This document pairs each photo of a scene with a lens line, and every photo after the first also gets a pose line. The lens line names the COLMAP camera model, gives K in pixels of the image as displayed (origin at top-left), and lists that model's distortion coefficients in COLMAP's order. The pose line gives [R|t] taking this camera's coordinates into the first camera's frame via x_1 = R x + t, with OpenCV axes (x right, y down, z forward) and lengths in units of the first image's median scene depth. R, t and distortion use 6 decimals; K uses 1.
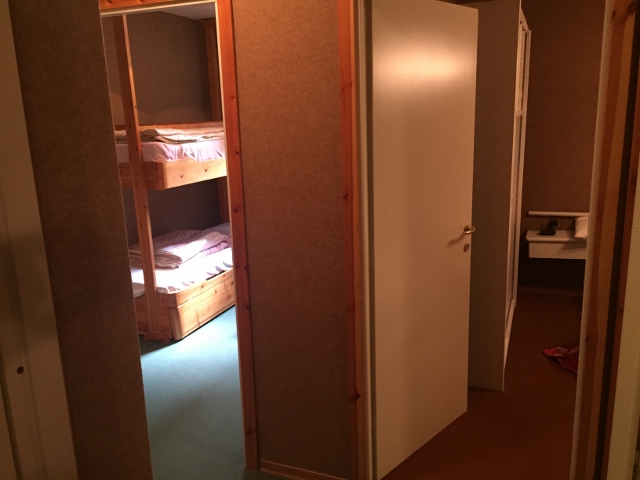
lens RADIAL K [[546.0, 0, 322.8], [0, 546.0, 238.5], [0, 0, 1]] dist [0.074609, -0.096809]
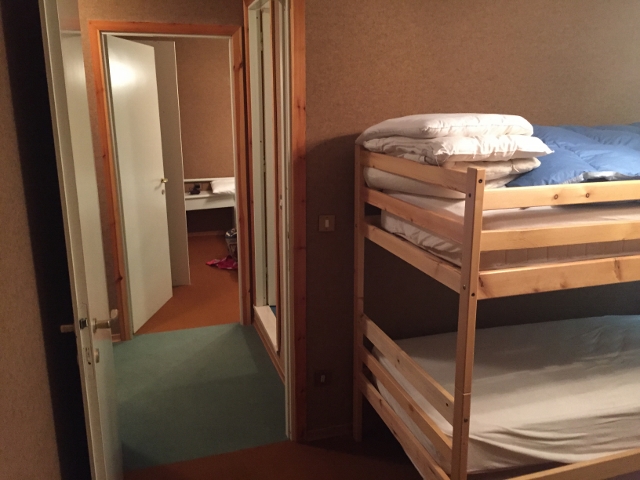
lens RADIAL K [[546.0, 0, 319.5], [0, 546.0, 240.3], [0, 0, 1]] dist [0.074609, -0.096809]
pose [[0.778973, -0.120238, 0.615422, -0.346567], [0.118234, 0.992004, 0.044157, 0.123398], [-0.615810, 0.038367, 0.786960, -0.493679]]
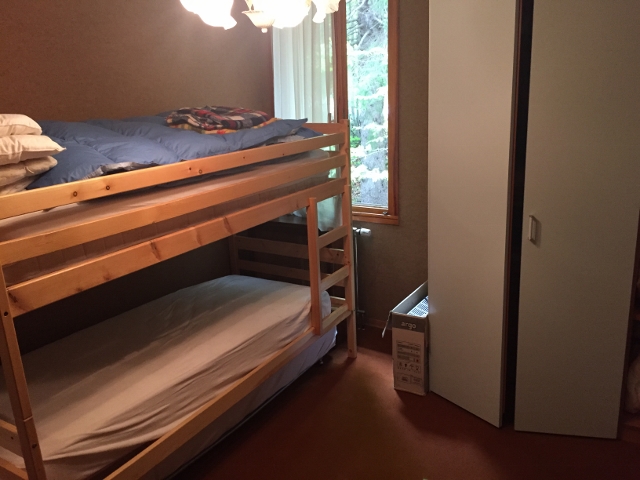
lens RADIAL K [[546.0, 0, 320.0], [0, 546.0, 238.6], [0, 0, 1]] dist [0.074609, -0.096809]
pose [[0.172823, -0.239756, 0.955327, -0.294476], [0.260370, 0.946539, 0.190449, 0.138216], [-0.949915, 0.215825, 0.226010, -0.579104]]
